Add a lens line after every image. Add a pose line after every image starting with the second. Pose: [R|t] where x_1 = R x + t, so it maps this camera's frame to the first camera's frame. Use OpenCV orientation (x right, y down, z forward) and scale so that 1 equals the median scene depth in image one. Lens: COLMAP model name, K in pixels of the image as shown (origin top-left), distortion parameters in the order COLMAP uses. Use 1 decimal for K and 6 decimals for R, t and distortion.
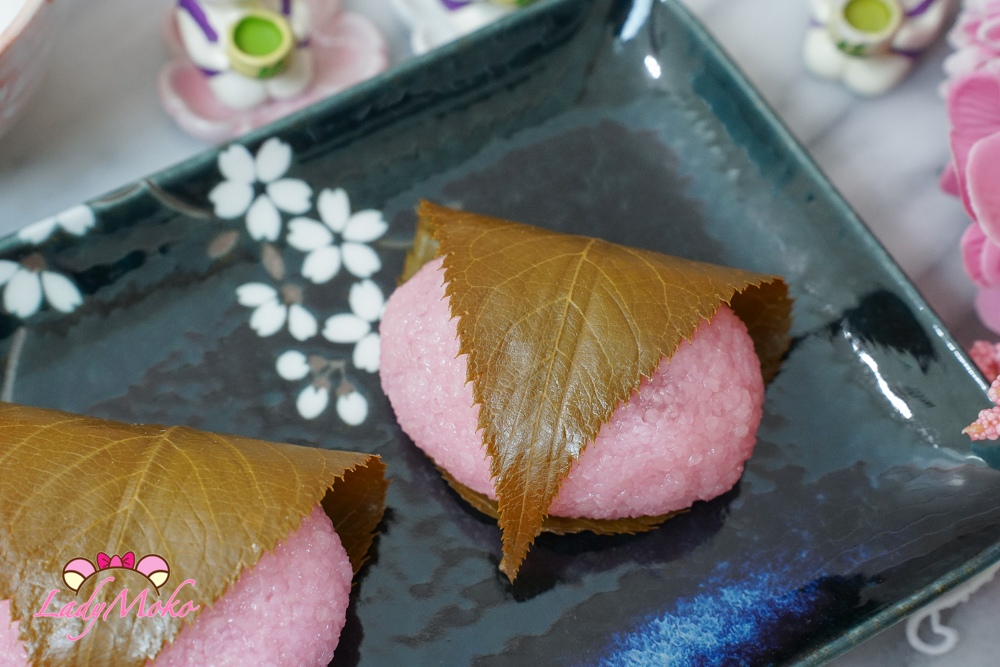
lens RADIAL K [[1857.6, 0, 500.0], [0, 1857.6, 333.5], [0, 0, 1]] dist [0.409127, 0.040902]
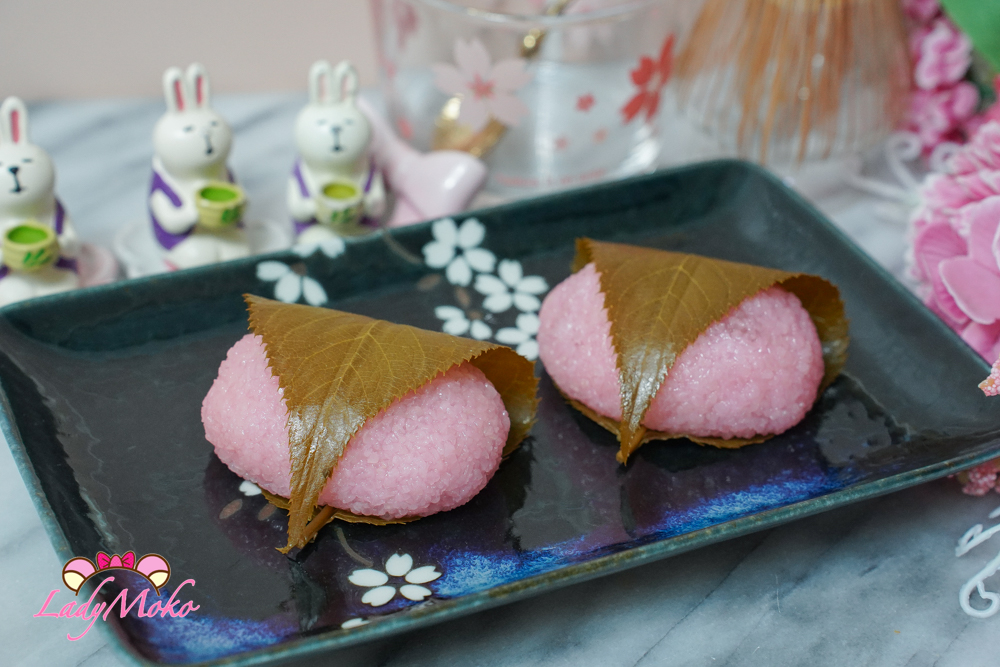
lens RADIAL K [[2145.7, 0, 500.0], [0, 2145.7, 333.5], [0, 0, 1]] dist [0.552639, 0.575421]
pose [[0.994895, 0.068365, -0.074236, 0.024727], [-0.094719, 0.886427, -0.453074, 0.742007], [0.034830, 0.457792, 0.888377, -0.401616]]
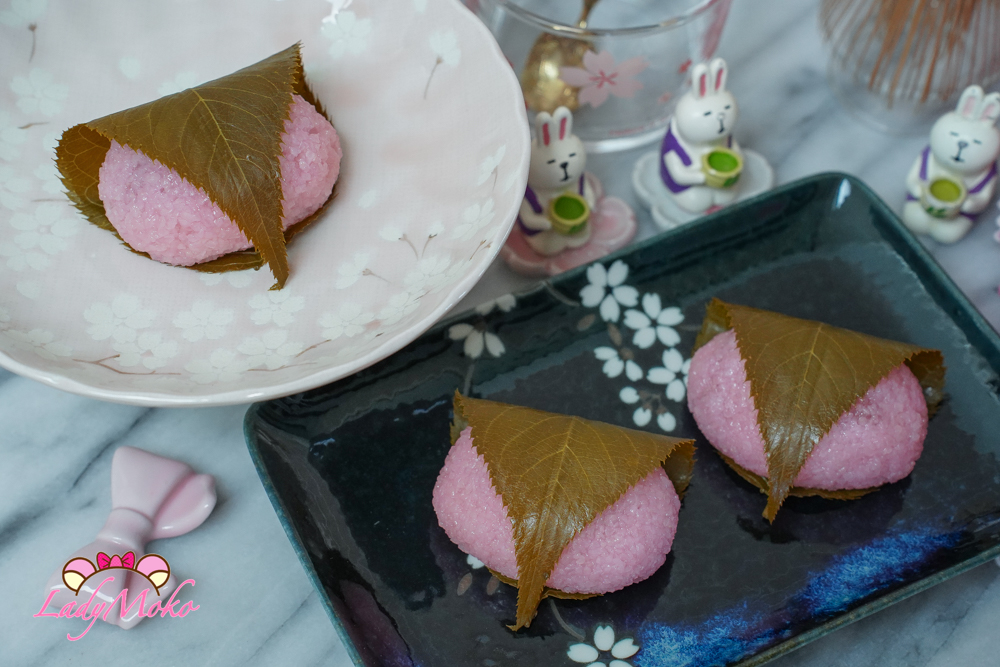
lens RADIAL K [[2145.7, 0, 500.0], [0, 2145.7, 333.5], [0, 0, 1]] dist [0.552639, 0.575421]
pose [[0.998913, 0.045430, -0.010466, -0.217374], [-0.046434, 0.989572, -0.136351, 0.236978], [0.004163, 0.136688, 0.990605, -0.917330]]
